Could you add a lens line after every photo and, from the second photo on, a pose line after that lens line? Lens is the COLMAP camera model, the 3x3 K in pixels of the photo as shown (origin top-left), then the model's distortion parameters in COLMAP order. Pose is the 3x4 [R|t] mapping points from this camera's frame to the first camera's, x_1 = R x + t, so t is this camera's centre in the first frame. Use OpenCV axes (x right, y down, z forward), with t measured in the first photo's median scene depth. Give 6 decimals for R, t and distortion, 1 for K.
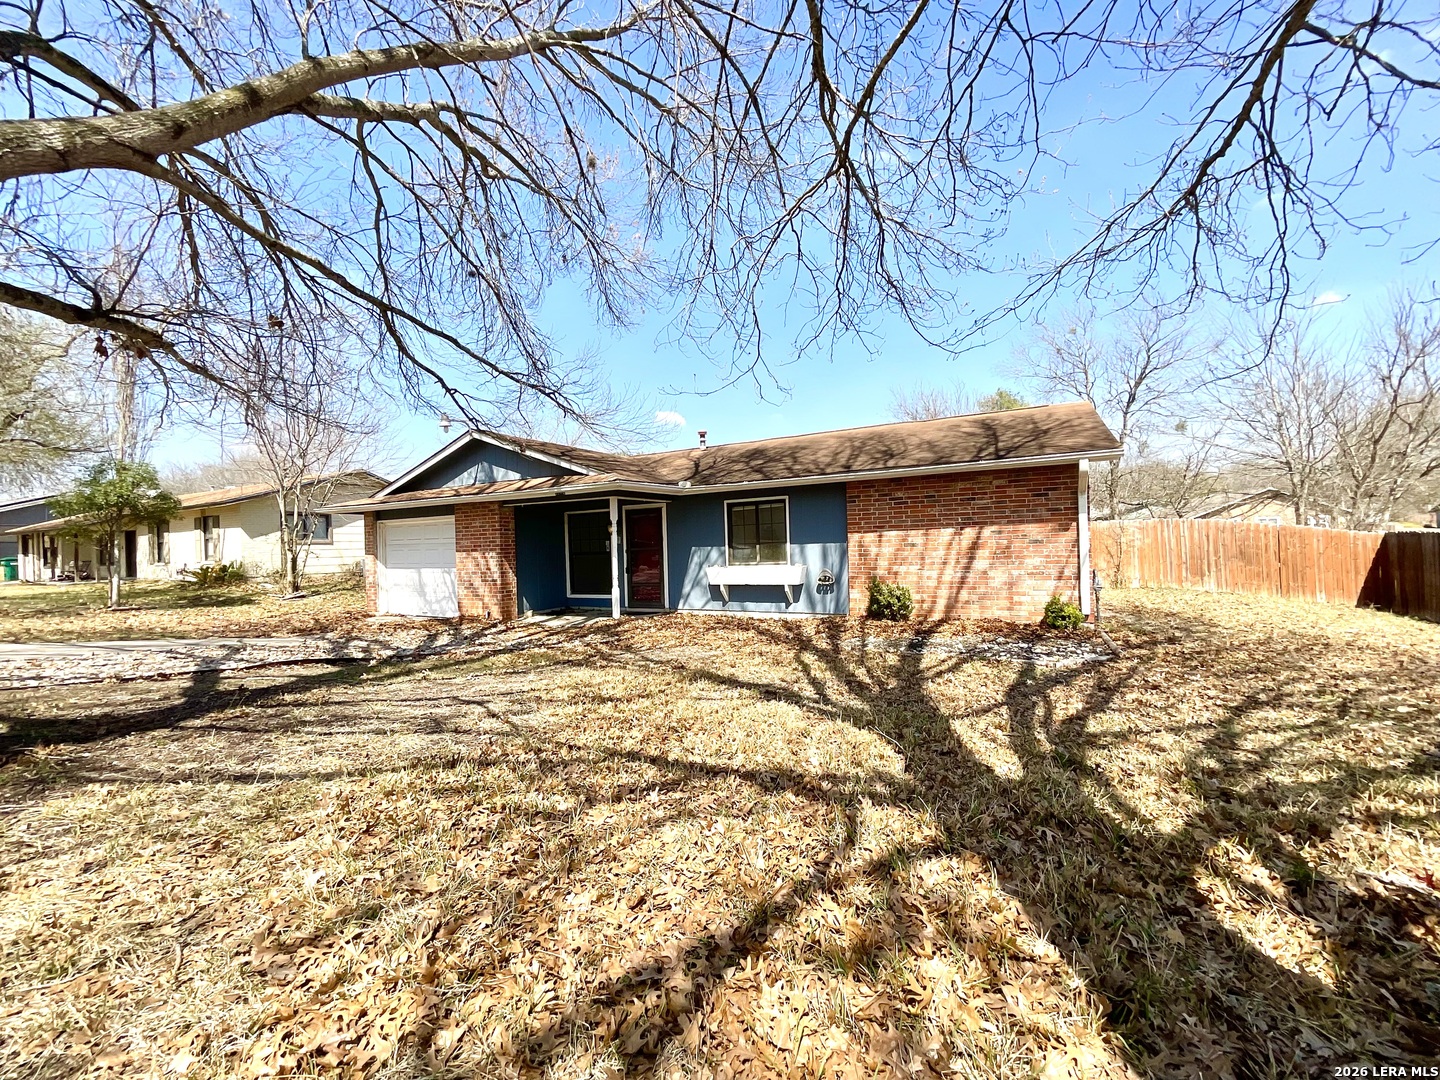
lens RADIAL K [[581.7, 0, 715.5], [0, 581.7, 543.0], [0, 0, 1]] dist [-0.003601, -0.000200]
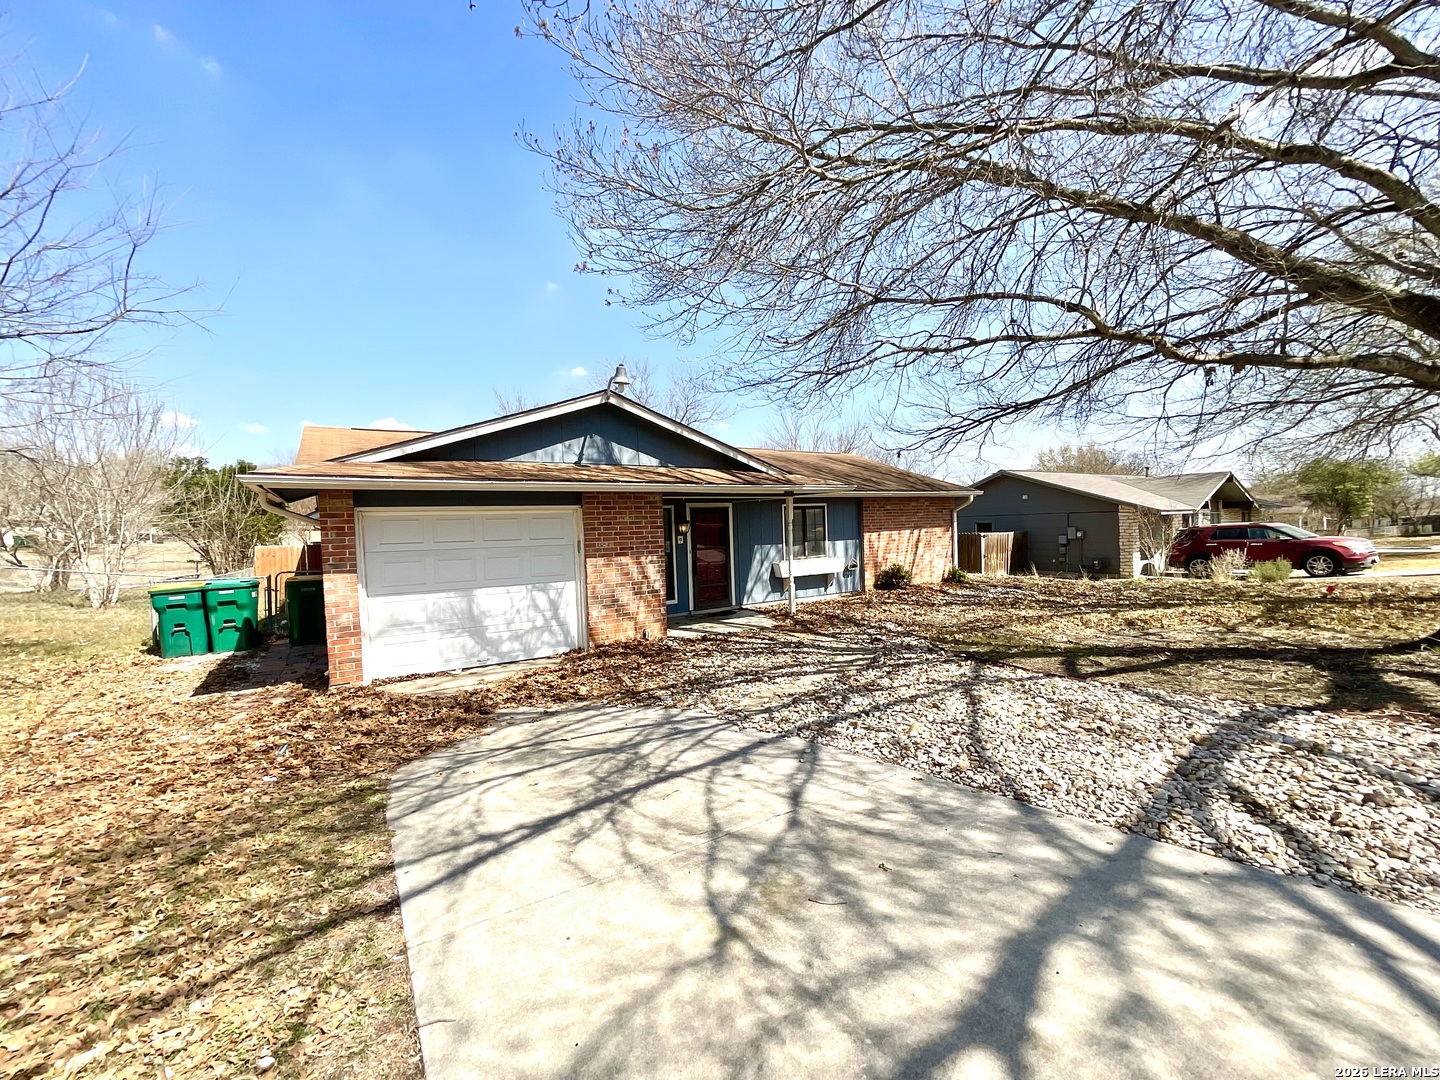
lens RADIAL K [[578.8, 0, 717.8], [0, 578.8, 542.9], [0, 0, 1]] dist [-0.000464, -0.000083]
pose [[0.488858, -0.009752, 0.872309, -1.083361], [0.020721, 0.999785, -0.000436, 0.000821], [-0.872118, 0.018288, 0.488955, 0.571060]]
